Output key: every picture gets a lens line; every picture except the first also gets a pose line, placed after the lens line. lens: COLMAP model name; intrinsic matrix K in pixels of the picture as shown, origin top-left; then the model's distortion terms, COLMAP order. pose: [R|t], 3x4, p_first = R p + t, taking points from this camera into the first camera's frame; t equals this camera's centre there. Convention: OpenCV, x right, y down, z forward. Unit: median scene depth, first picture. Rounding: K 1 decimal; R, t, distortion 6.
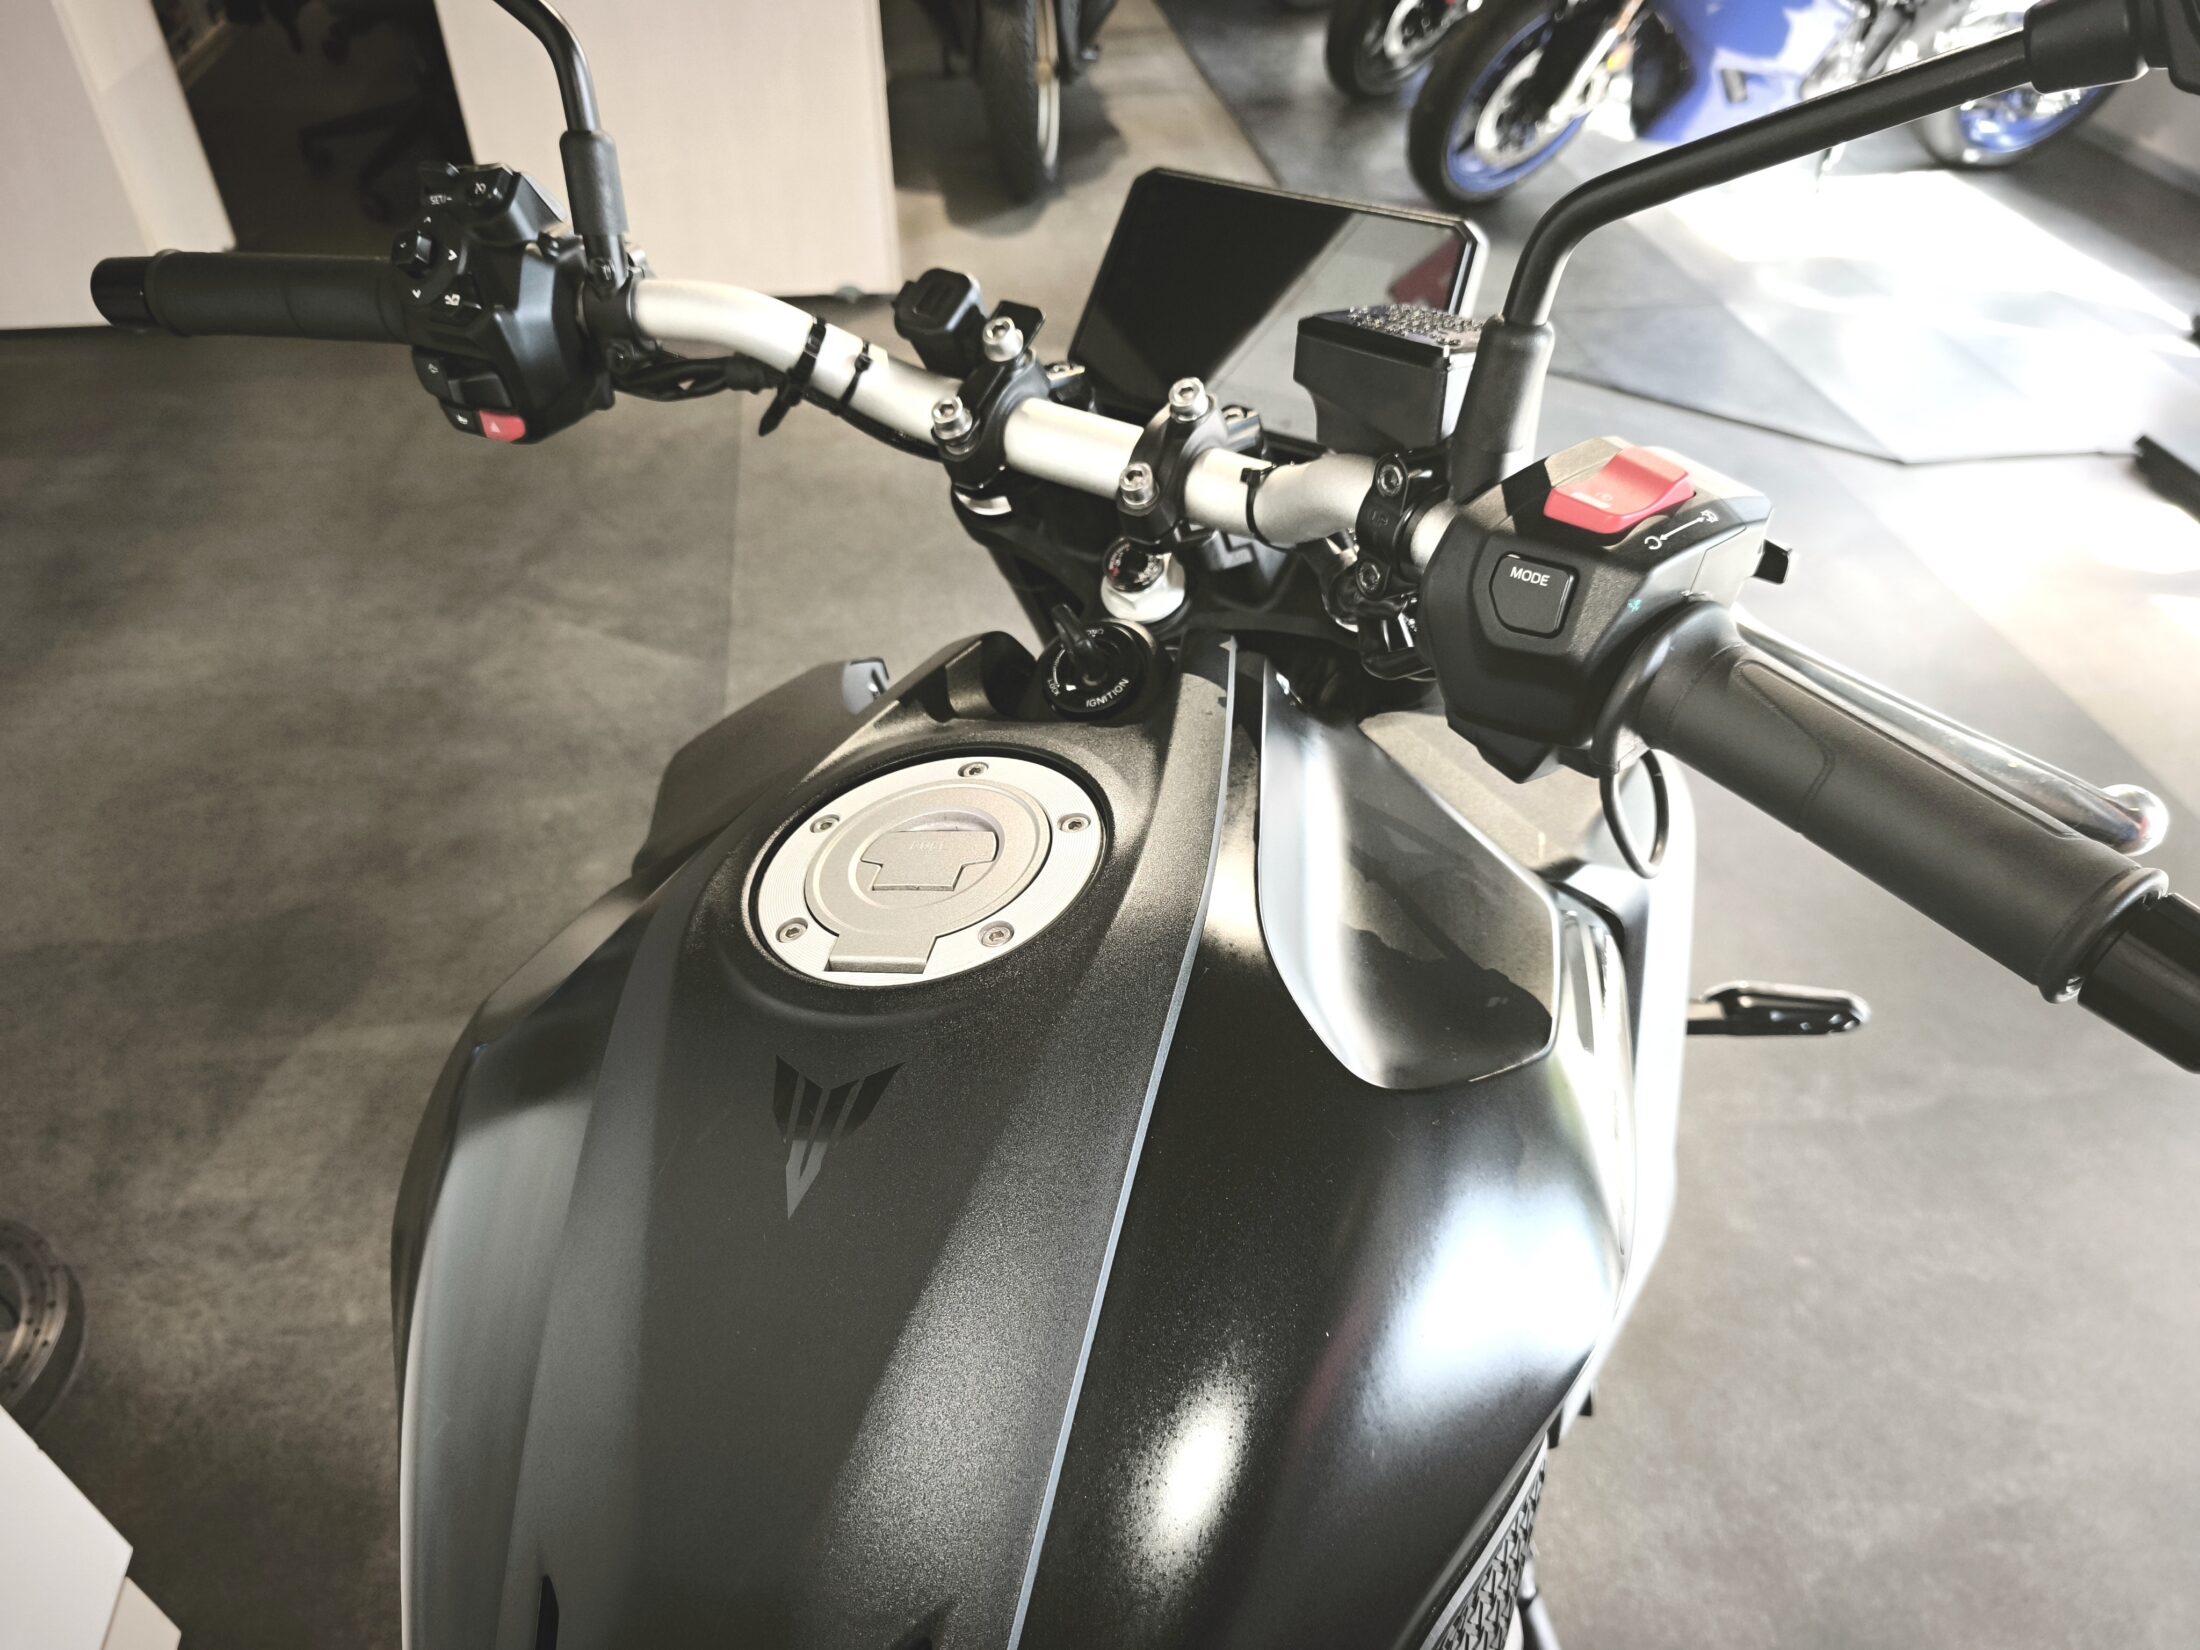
lens RADIAL K [[1467.1, 0, 1099.7], [0, 1467.1, 811.0], [0, 0, 1]] dist [0.080428, -0.070510]
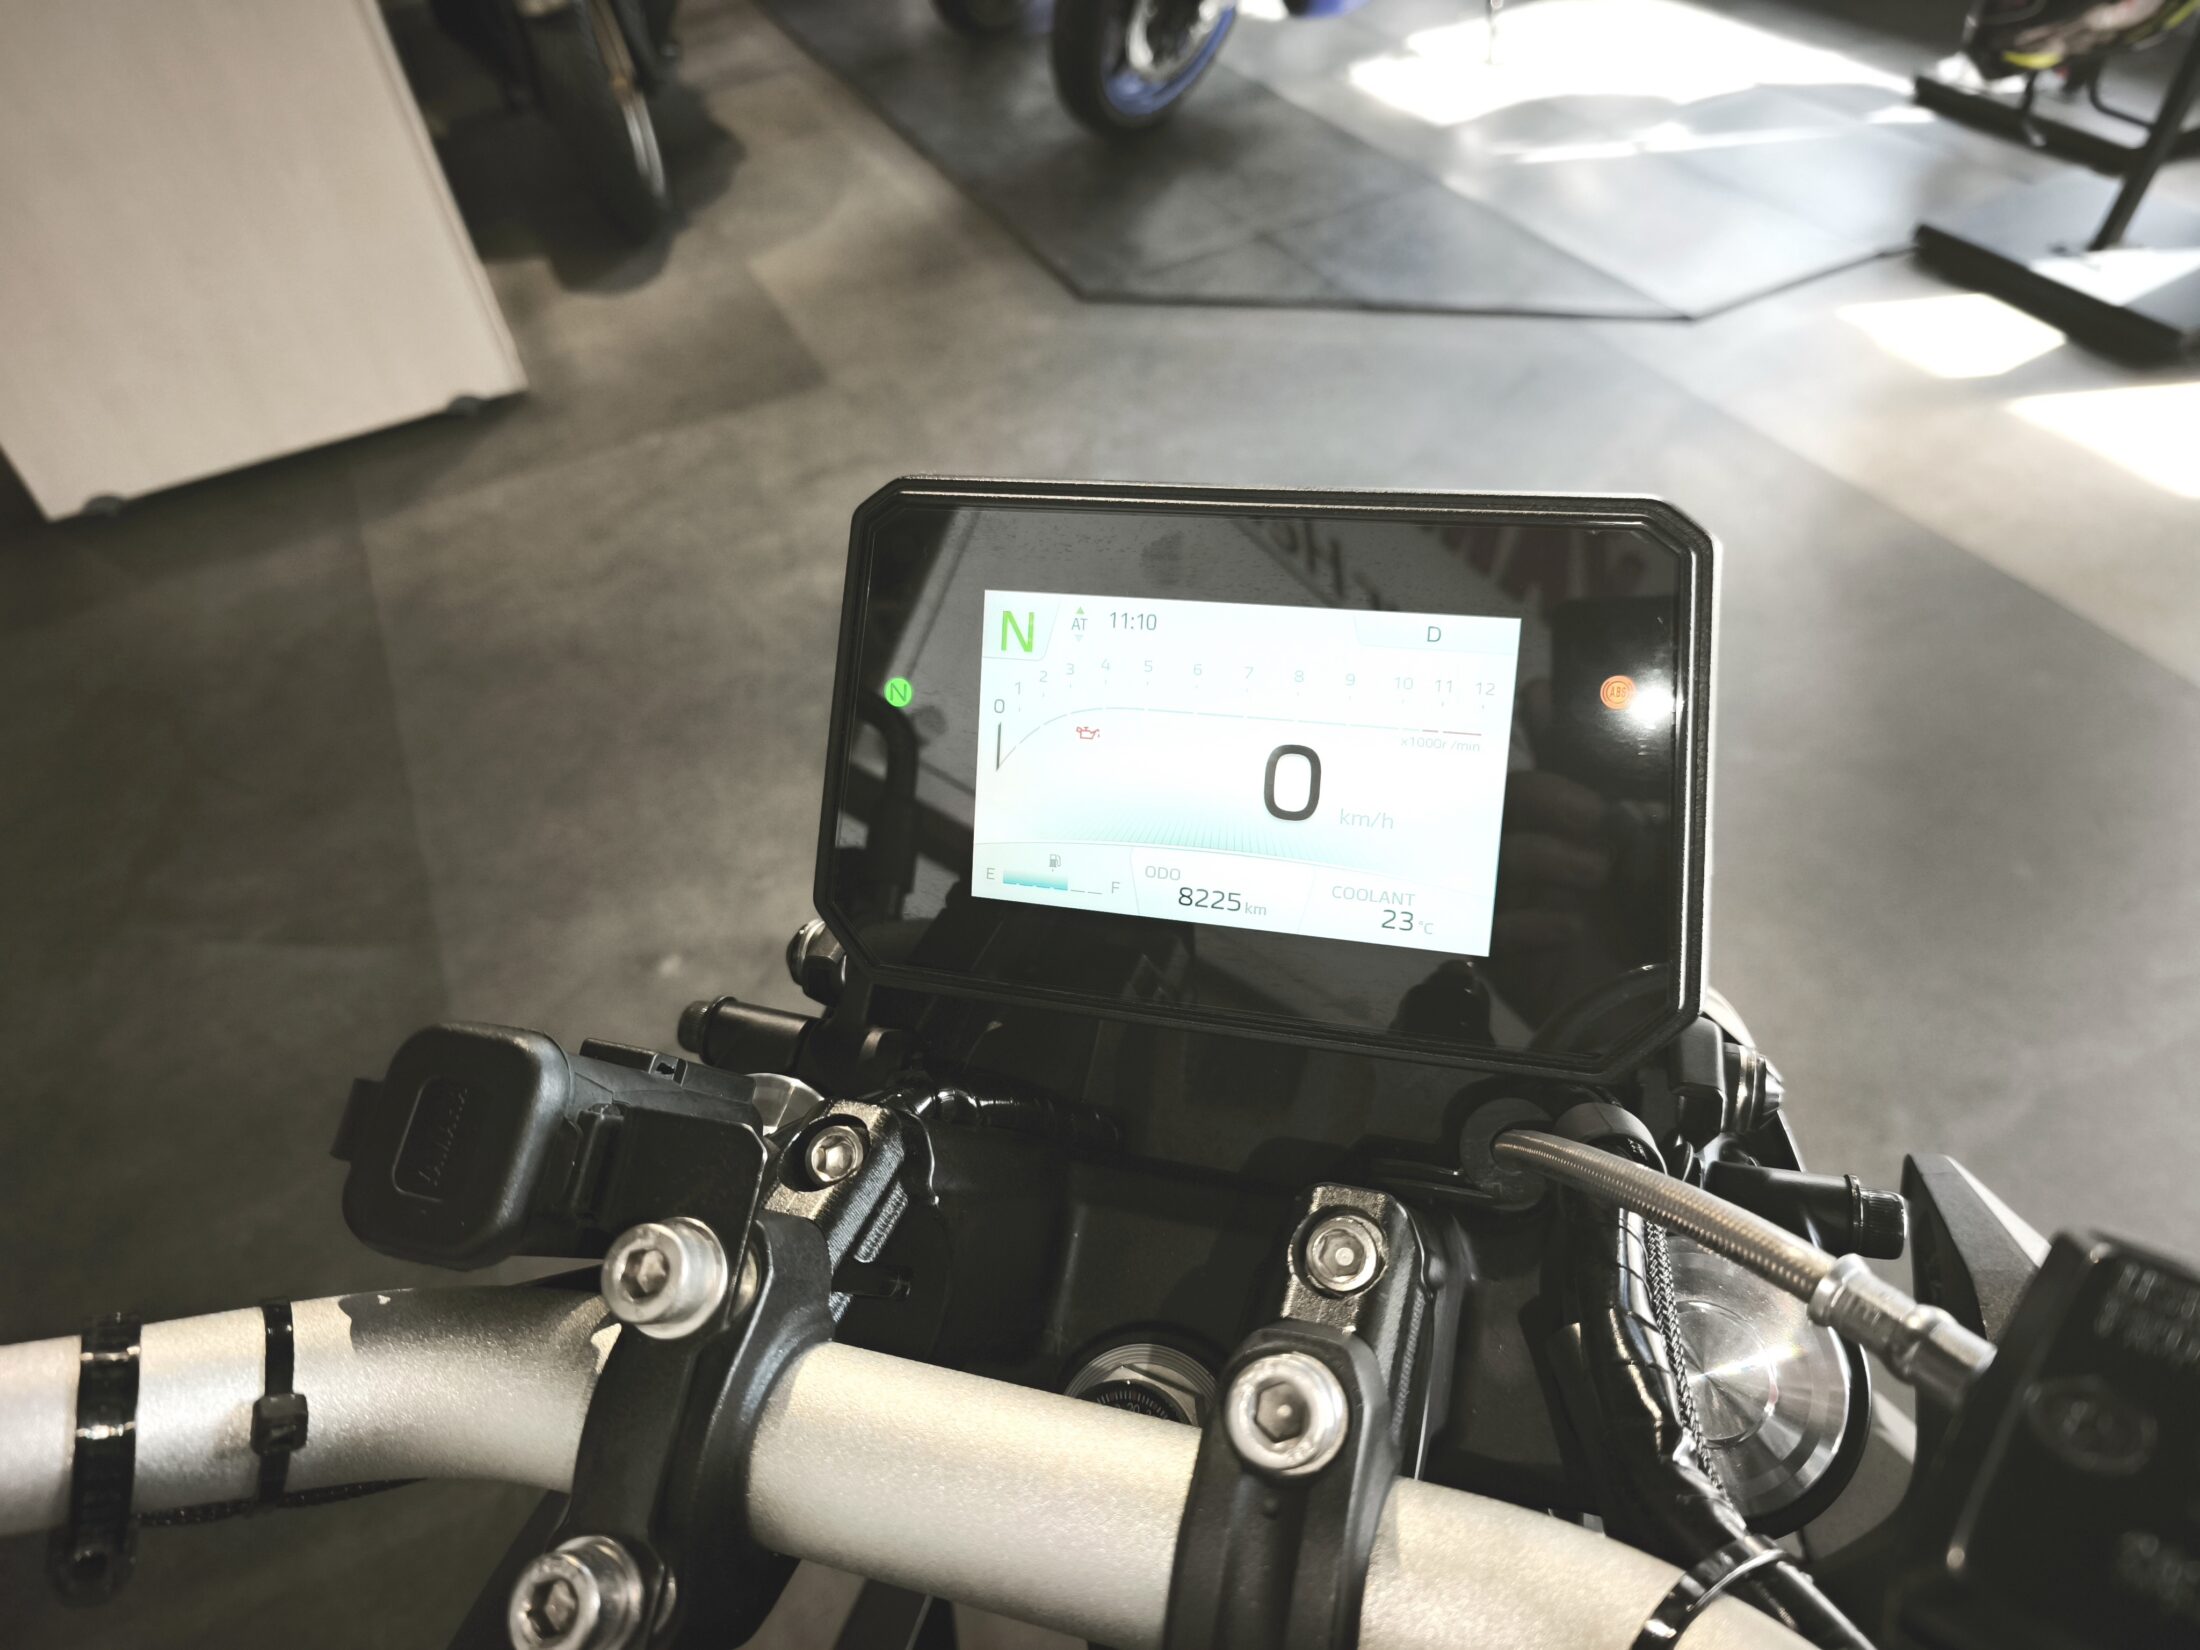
lens RADIAL K [[1461.4, 0, 1074.5], [0, 1461.4, 829.6], [0, 0, 1]] dist [0.075935, -0.068346]
pose [[0.955496, -0.274694, 0.107564, 0.001232], [0.269572, 0.961118, 0.059857, -0.074954], [-0.119824, -0.028197, 0.992395, 0.123439]]
